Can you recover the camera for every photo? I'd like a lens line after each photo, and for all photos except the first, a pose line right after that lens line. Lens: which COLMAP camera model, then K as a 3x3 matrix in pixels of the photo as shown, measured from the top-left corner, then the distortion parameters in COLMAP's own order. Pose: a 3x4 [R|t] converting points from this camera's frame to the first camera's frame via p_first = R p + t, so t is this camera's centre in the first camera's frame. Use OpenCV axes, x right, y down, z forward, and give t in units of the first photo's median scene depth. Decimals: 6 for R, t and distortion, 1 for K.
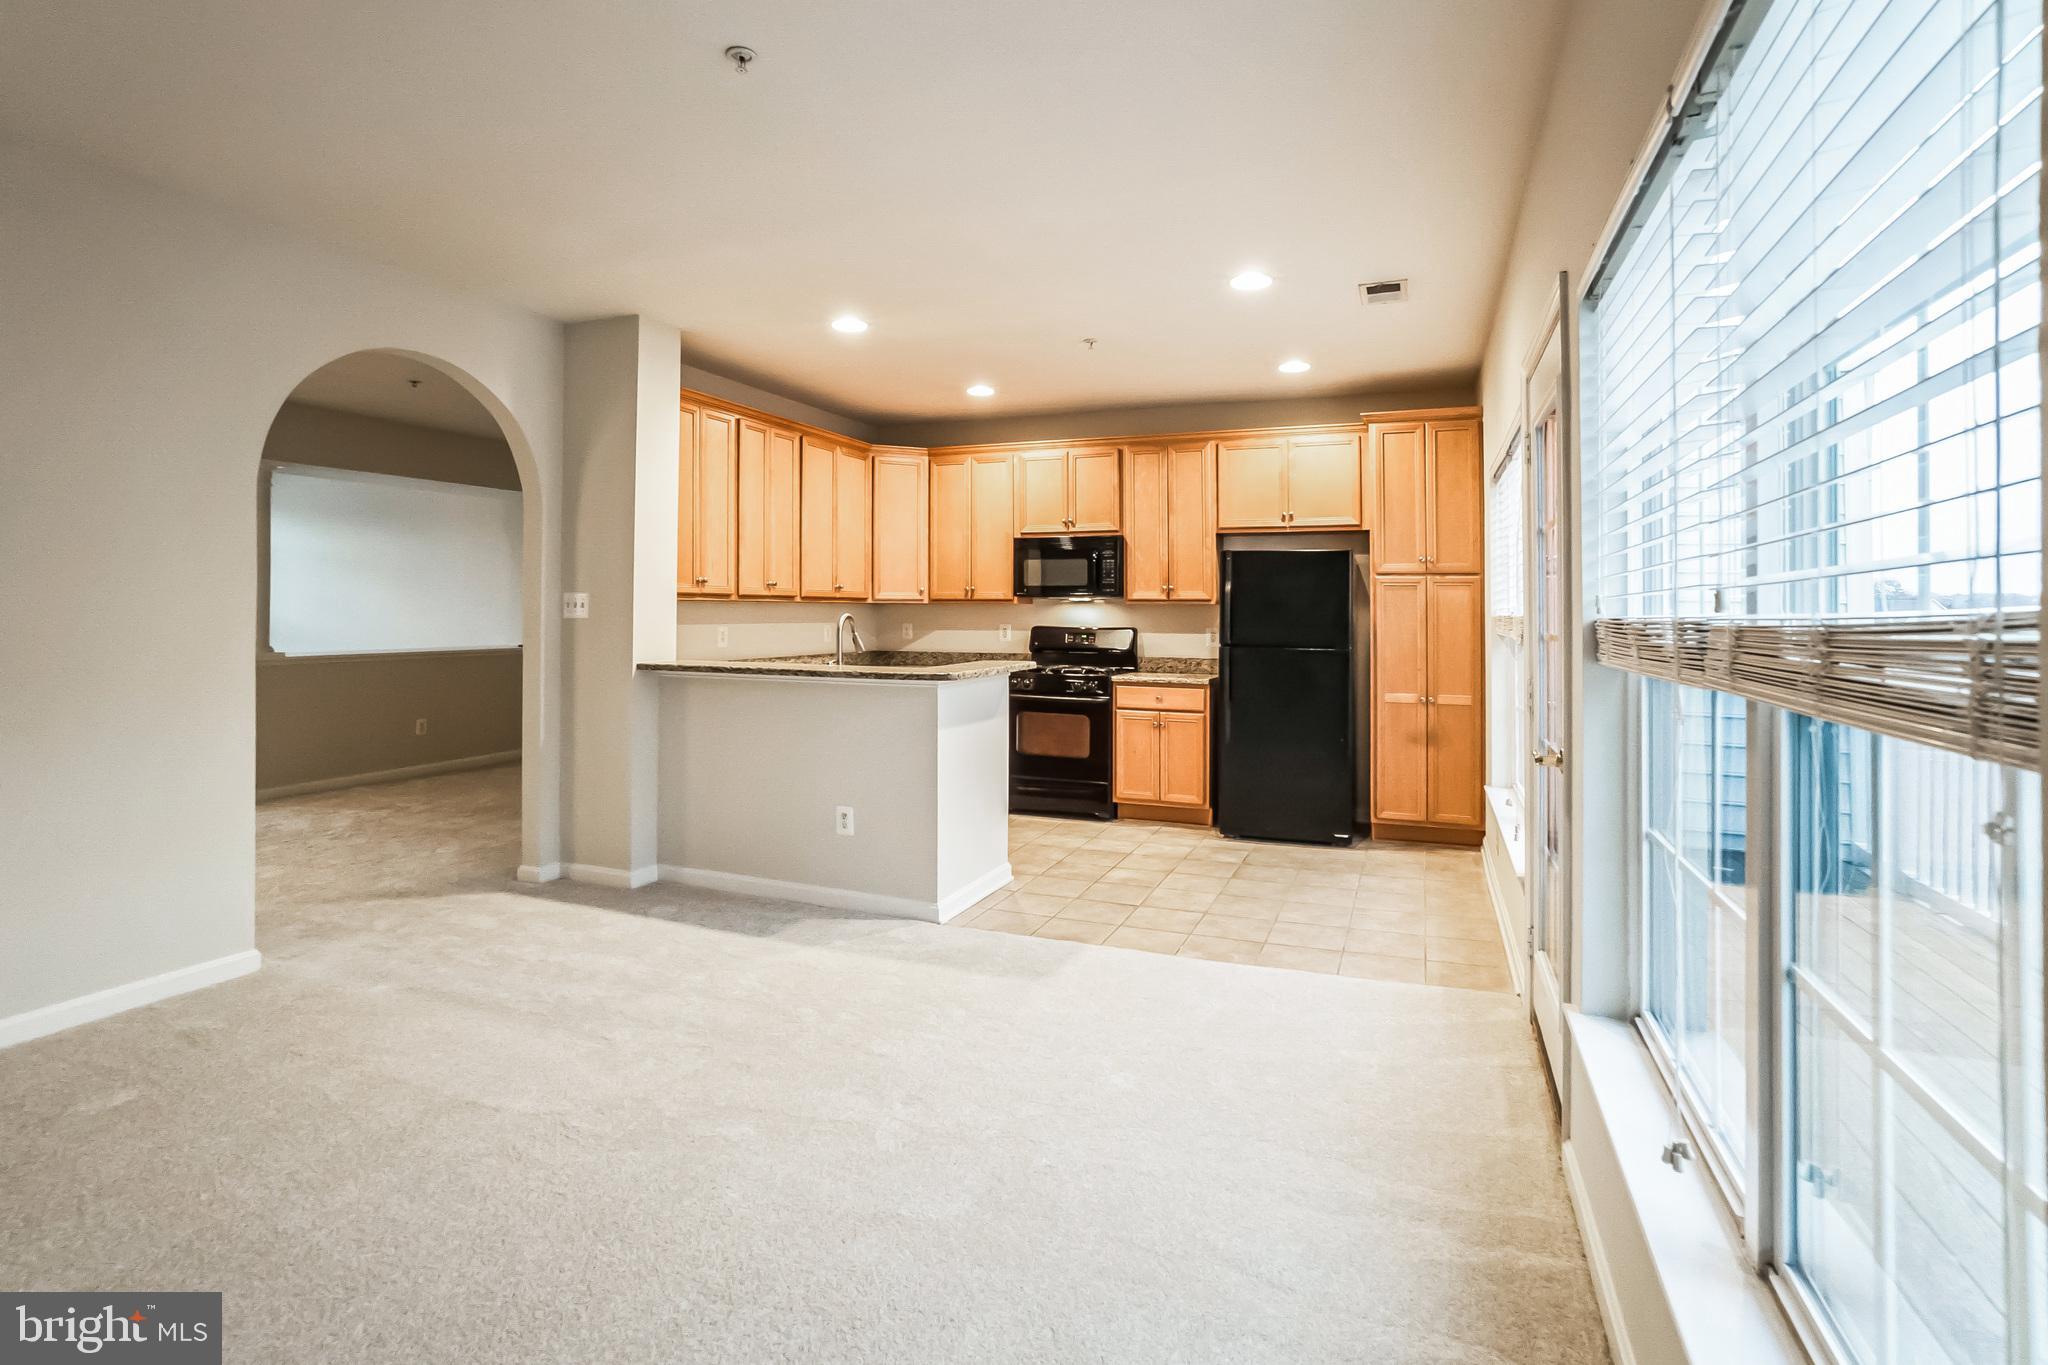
lens RADIAL K [[960.0, 0, 1023.4], [0, 960.0, 609.6], [0, 0, 1]] dist [-0.001411, 0.007219]
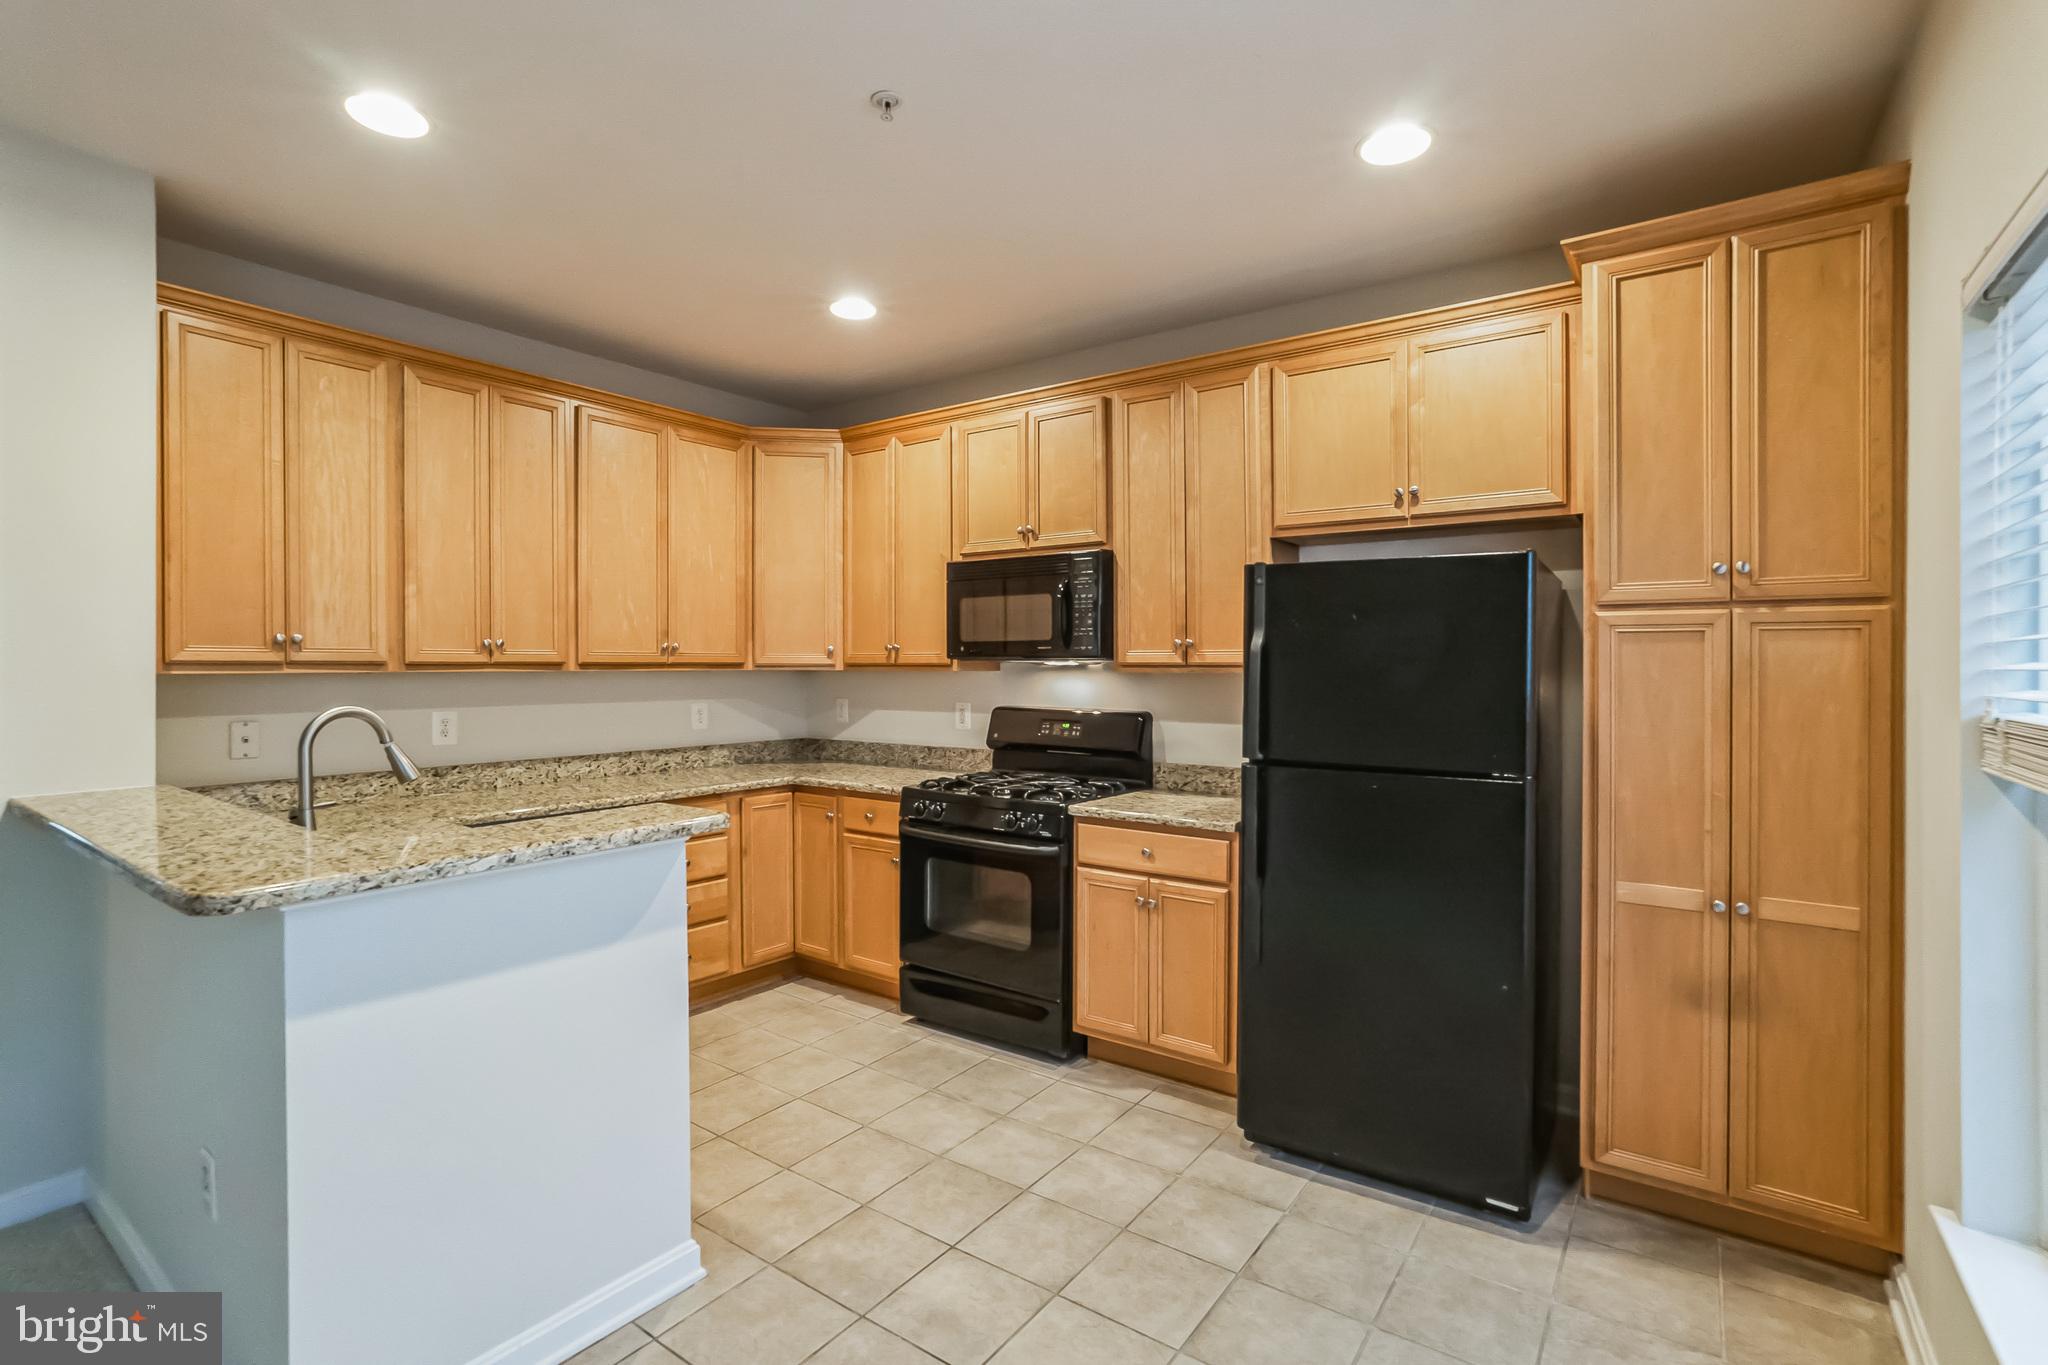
lens RADIAL K [[960.0, 0, 1014.5], [0, 960.0, 682.9], [0, 0, 1]] dist [-0.001411, 0.007219]
pose [[0.973659, -0.001442, -0.228004, 0.187568], [0.005820, 0.999811, 0.018529, -0.010701], [0.227934, -0.019368, 0.973484, 0.461571]]
